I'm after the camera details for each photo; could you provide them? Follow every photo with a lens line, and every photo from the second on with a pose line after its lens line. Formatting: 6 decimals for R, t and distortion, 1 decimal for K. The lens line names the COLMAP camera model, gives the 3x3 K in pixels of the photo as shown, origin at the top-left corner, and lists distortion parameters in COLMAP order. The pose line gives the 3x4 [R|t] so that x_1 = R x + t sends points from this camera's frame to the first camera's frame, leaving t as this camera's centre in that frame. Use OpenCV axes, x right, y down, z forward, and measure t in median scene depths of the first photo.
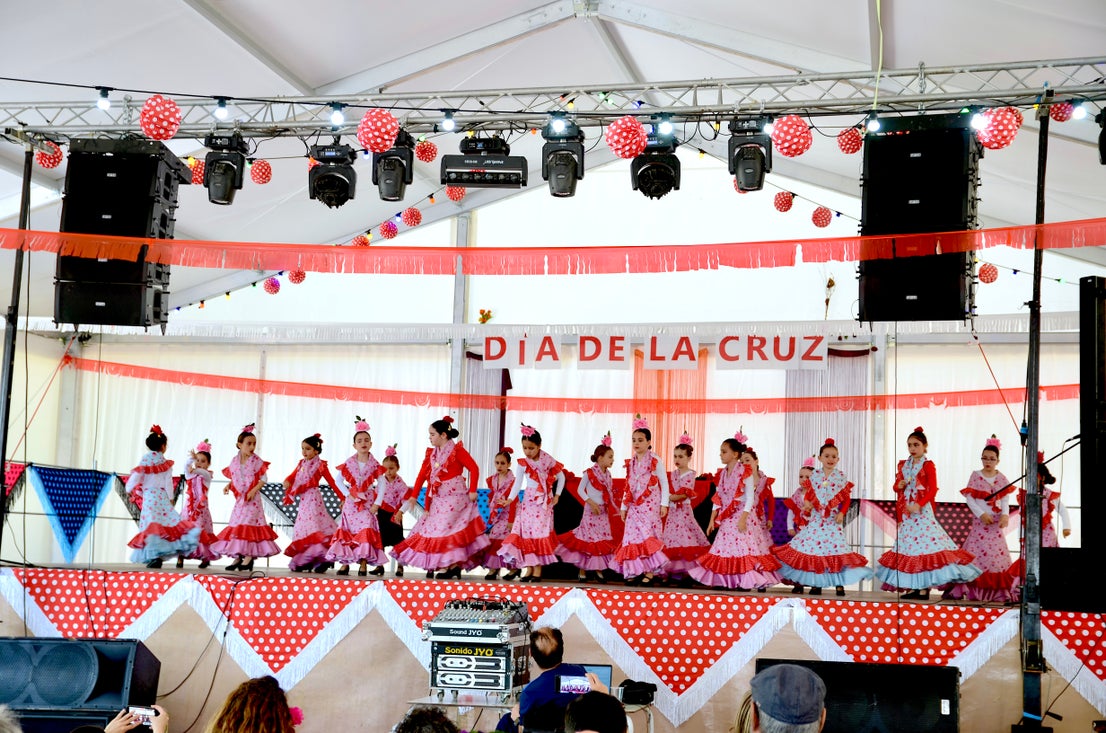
lens RADIAL K [[1665.8, 0, 553.0], [0, 1665.8, 366.5], [0, 0, 1]] dist [0.116663, -0.019885]
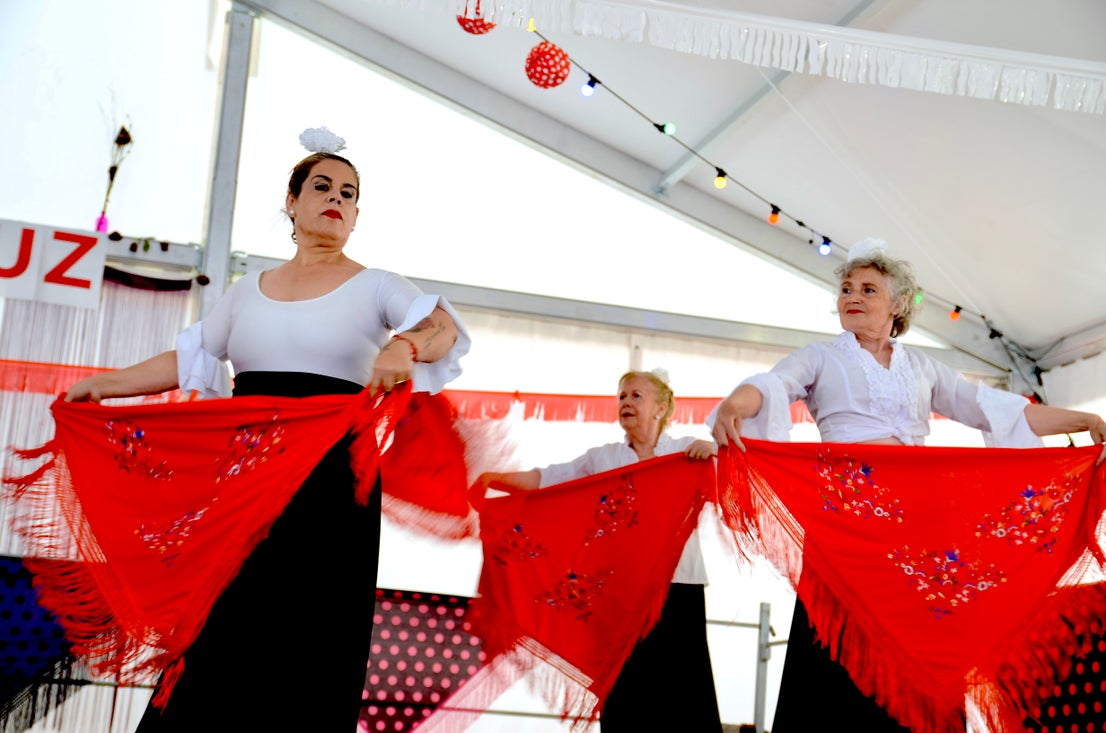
lens RADIAL K [[1665.8, 0, 553.0], [0, 1665.8, 366.5], [0, 0, 1]] dist [0.116663, -0.019885]
pose [[0.865355, 0.135517, 0.482489, 0.057022], [-0.088465, 0.988934, -0.119098, 0.071434], [-0.493289, 0.060378, 0.867767, 0.608680]]
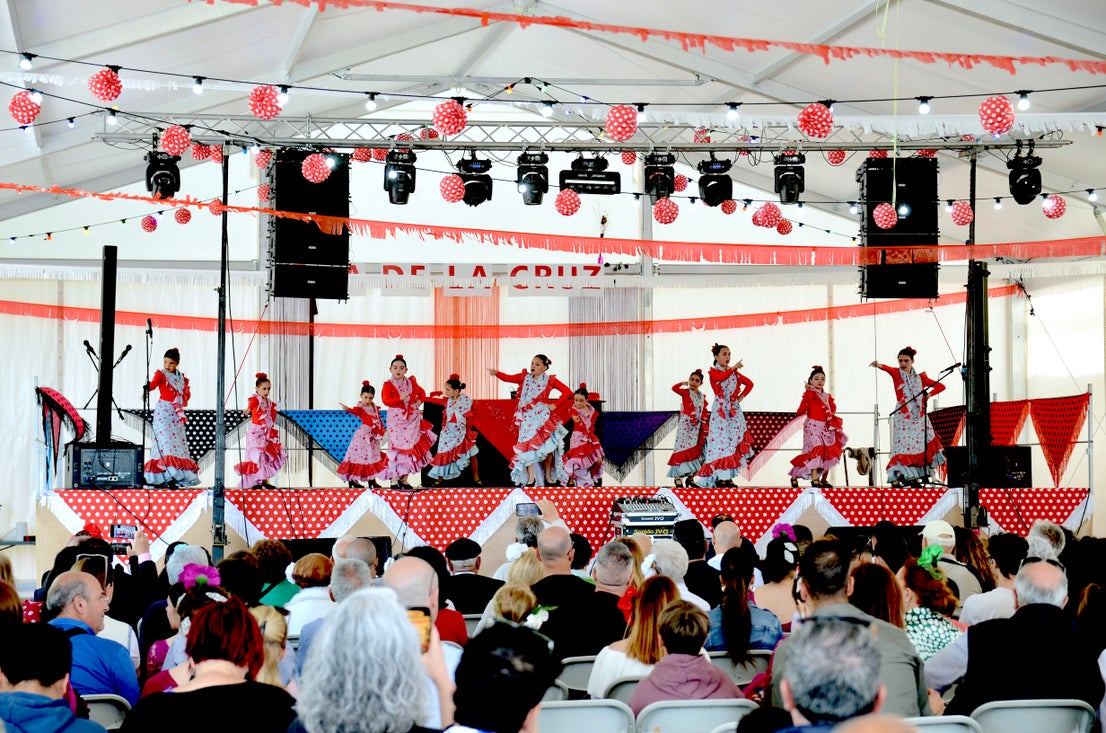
lens RADIAL K [[2263.7, 0, 537.1], [0, 2263.7, 368.8], [0, 0, 1]] dist [0.260043, -0.274317]
pose [[0.921376, -0.020206, 0.388146, -0.549544], [-0.008308, 0.997396, 0.071643, -0.068002], [-0.388583, -0.069234, 0.918809, -0.466168]]
